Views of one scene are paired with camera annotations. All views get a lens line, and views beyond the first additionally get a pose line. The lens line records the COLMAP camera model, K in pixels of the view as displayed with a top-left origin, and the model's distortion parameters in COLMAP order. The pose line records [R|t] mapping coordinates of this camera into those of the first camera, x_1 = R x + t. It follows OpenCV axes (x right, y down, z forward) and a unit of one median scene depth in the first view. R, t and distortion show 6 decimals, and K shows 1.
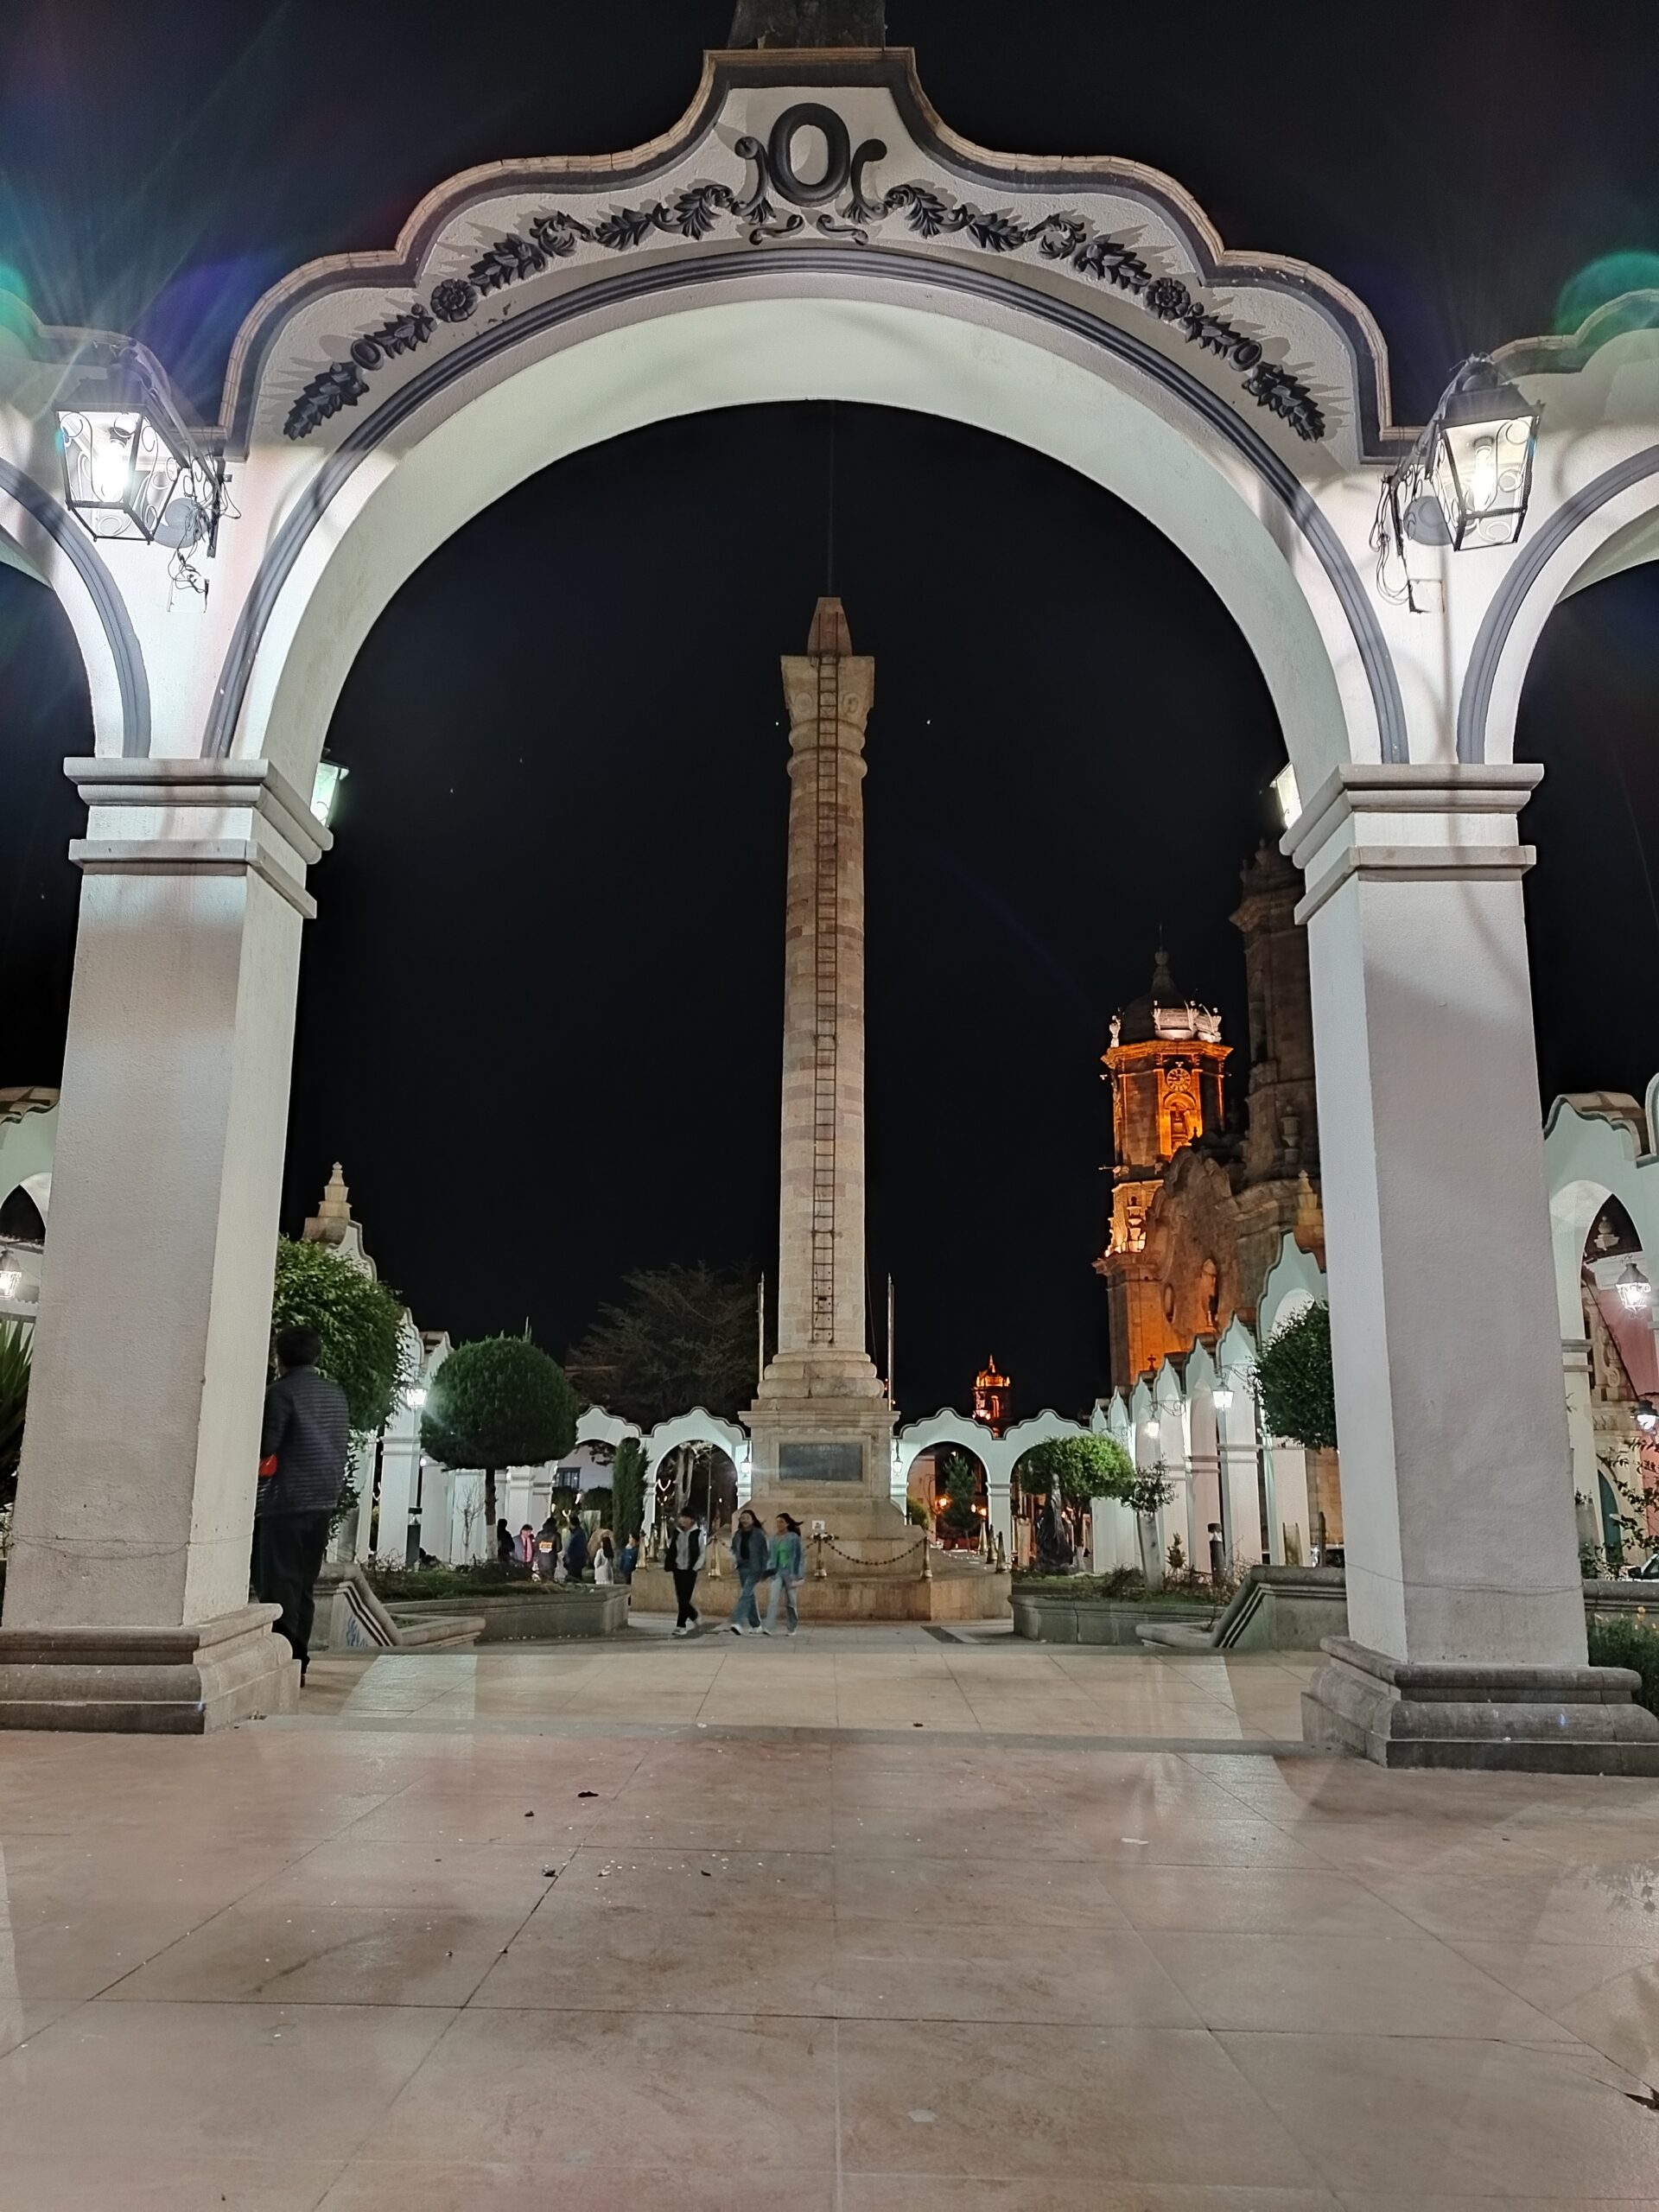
lens RADIAL K [[1516.6, 0, 829.5], [0, 1516.6, 1106.0], [0, 0, 1]] dist [0.070660, 0.000162]
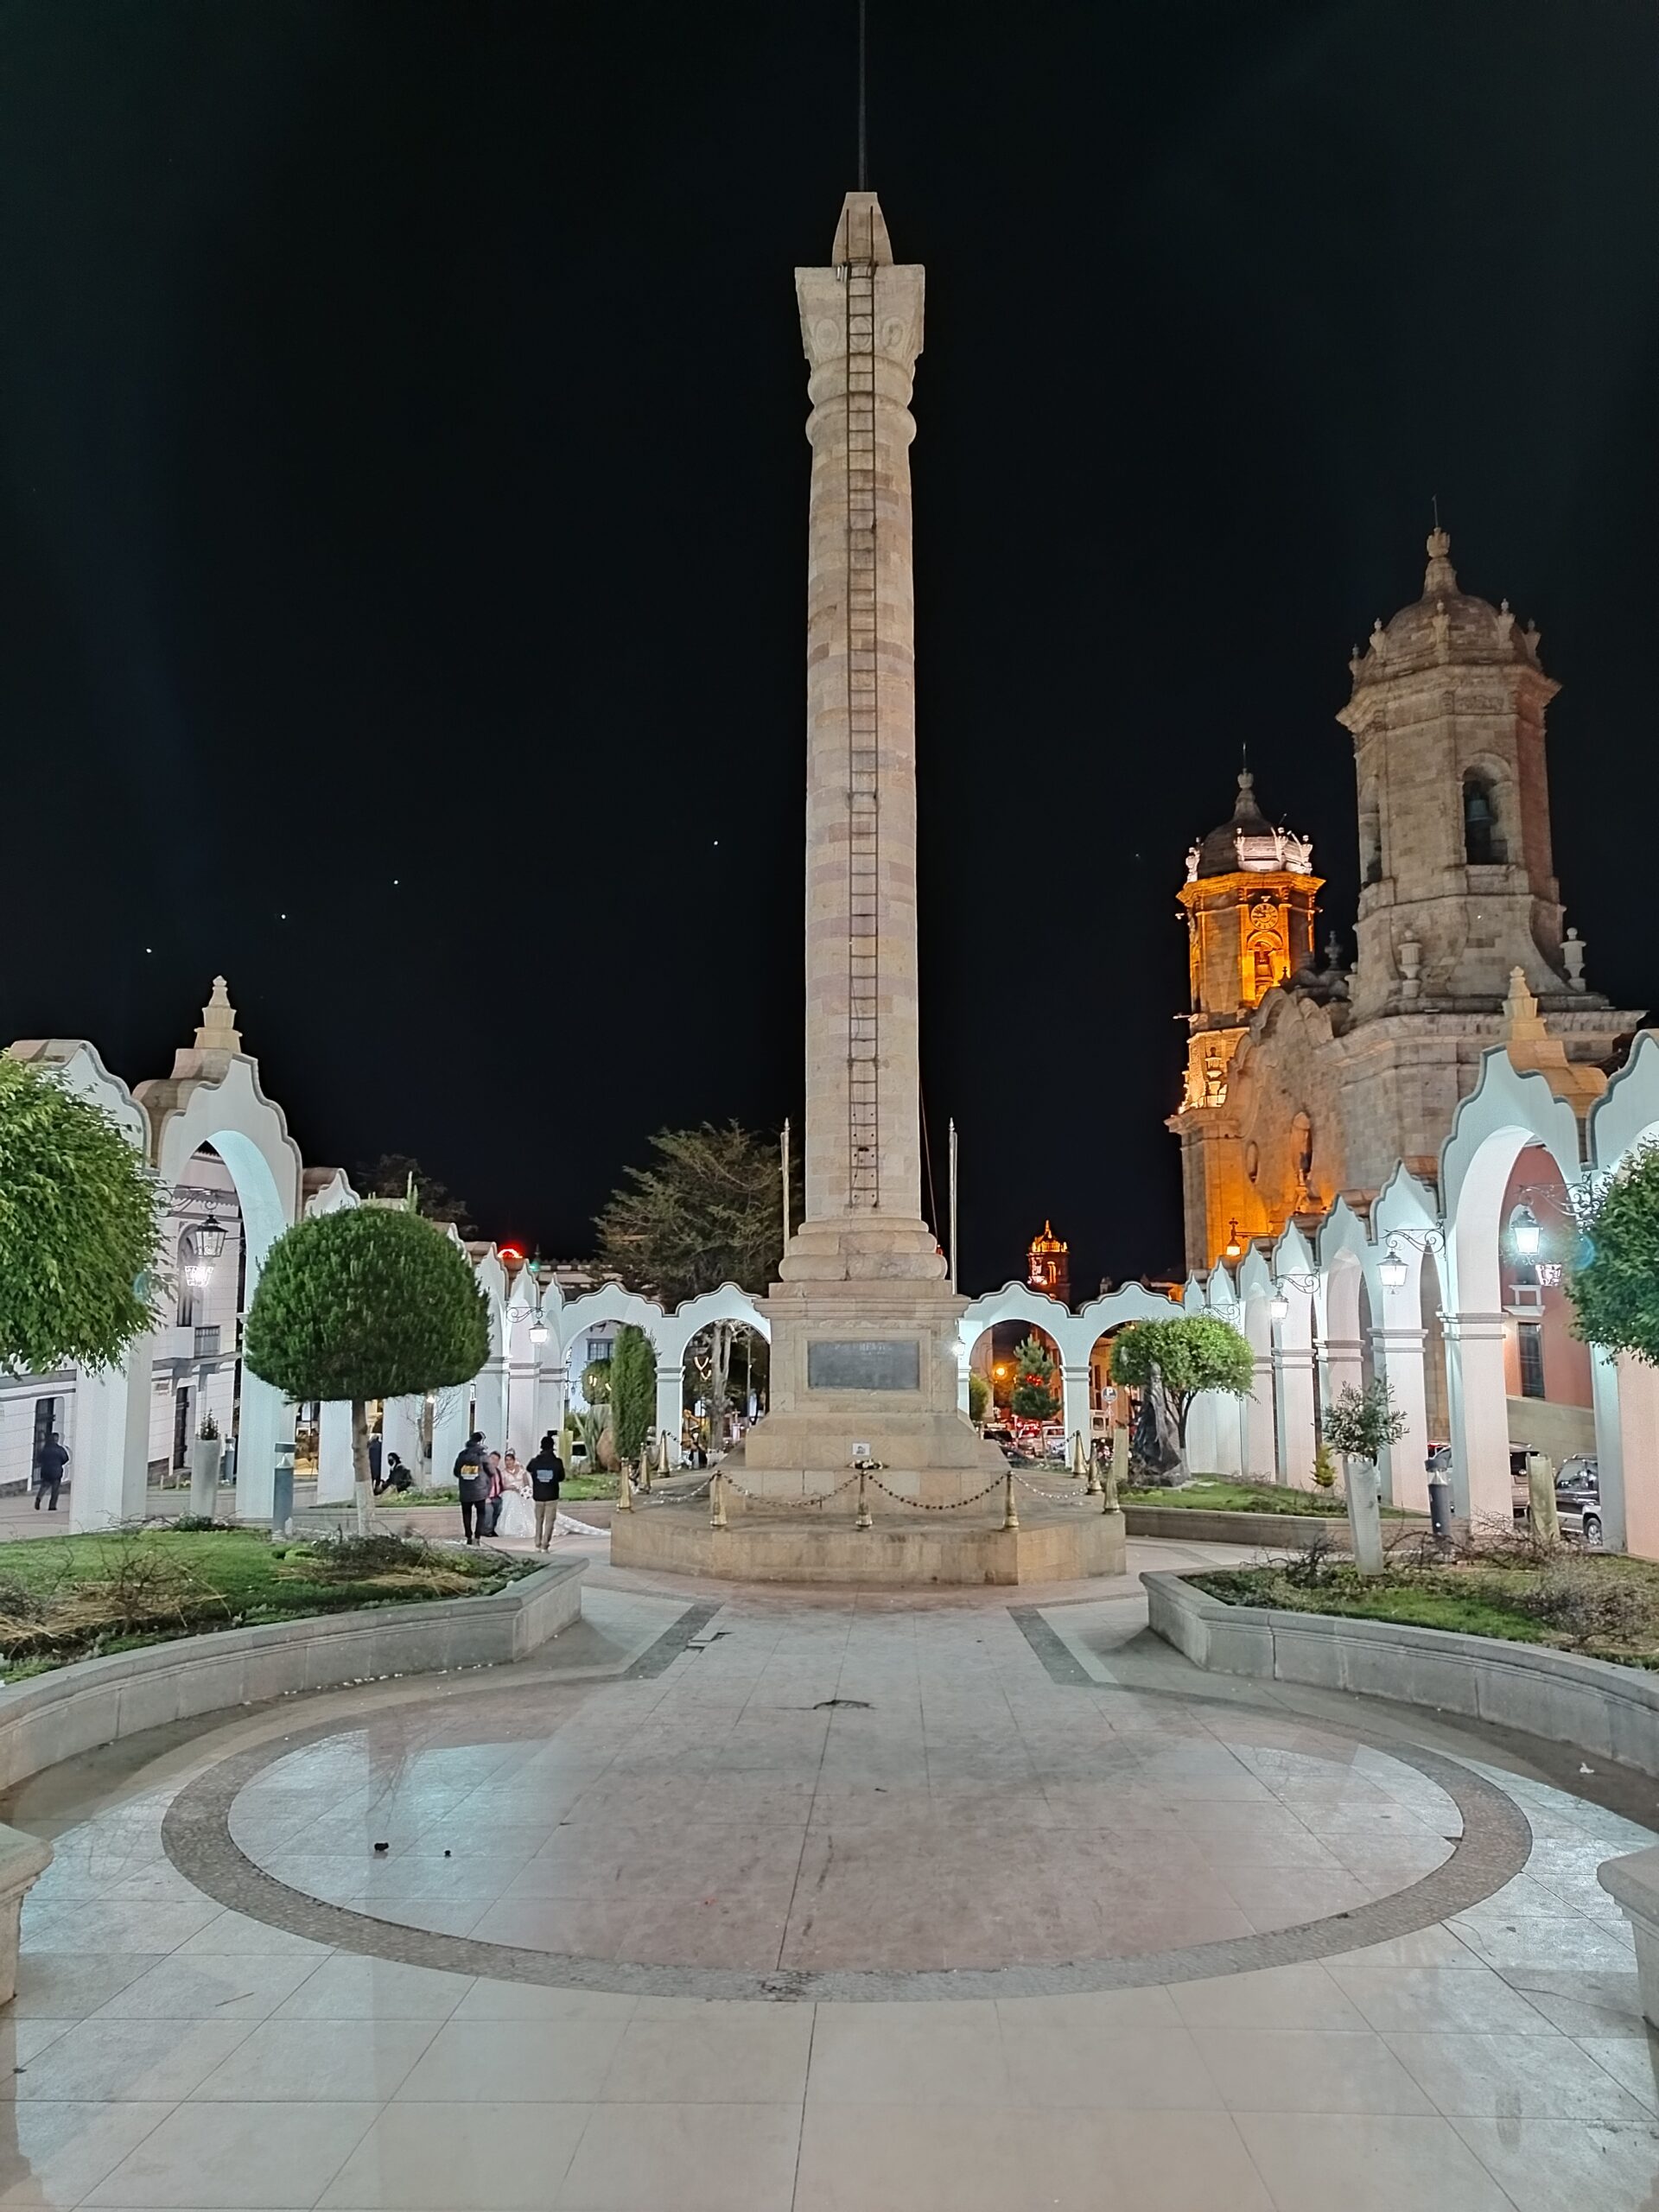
lens RADIAL K [[1521.6, 0, 829.5], [0, 1521.6, 1106.0], [0, 0, 1]] dist [0.046912, -0.001343]
pose [[0.999329, -0.013206, -0.034173, 0.002469], [0.016096, 0.996188, 0.085737, 0.022556], [0.032911, -0.086229, 0.995732, 0.140018]]
